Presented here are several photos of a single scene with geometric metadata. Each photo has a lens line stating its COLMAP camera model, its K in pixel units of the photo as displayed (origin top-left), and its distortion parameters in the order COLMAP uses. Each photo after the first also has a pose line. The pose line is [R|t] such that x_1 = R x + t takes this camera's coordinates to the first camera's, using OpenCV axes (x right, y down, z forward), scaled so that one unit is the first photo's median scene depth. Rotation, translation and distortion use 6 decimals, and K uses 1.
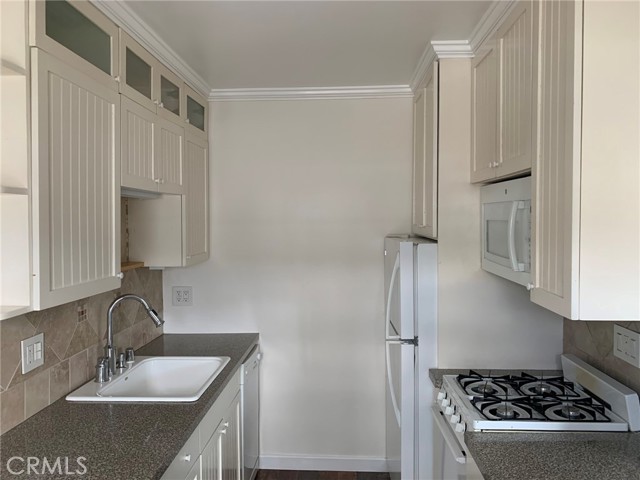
lens RADIAL K [[483.5, 0, 318.5], [0, 483.5, 237.8], [0, 0, 1]] dist [0.009894, -0.009888]
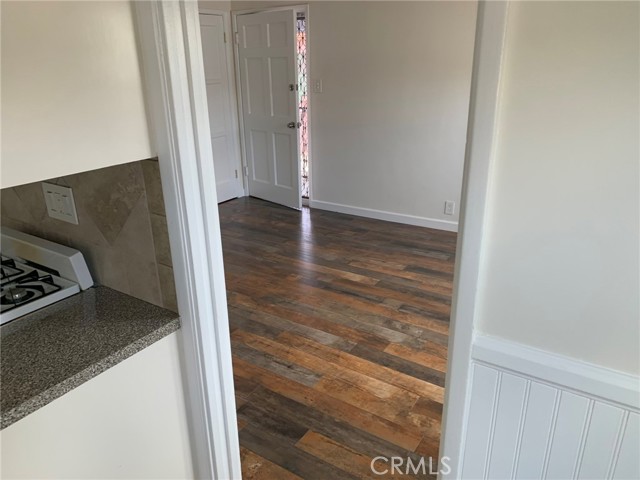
lens RADIAL K [[483.5, 0, 321.0], [0, 483.5, 242.2], [0, 0, 1]] dist [0.009894, -0.009888]
pose [[0.491806, -0.304113, 0.815869, 0.105181], [0.039340, 0.943826, 0.328094, 0.013145], [-0.869816, -0.129262, 0.476143, 0.126494]]
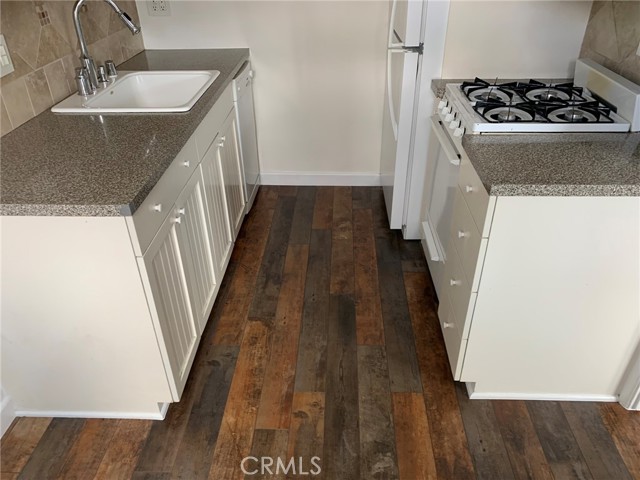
lens RADIAL K [[483.5, 0, 320.2], [0, 483.5, 240.9], [0, 0, 1]] dist [0.009894, -0.009888]
pose [[0.999889, -0.013676, 0.005884, 0.001131], [0.008772, 0.860519, 0.509342, 0.067242], [-0.012029, -0.509234, 0.860544, 0.035601]]
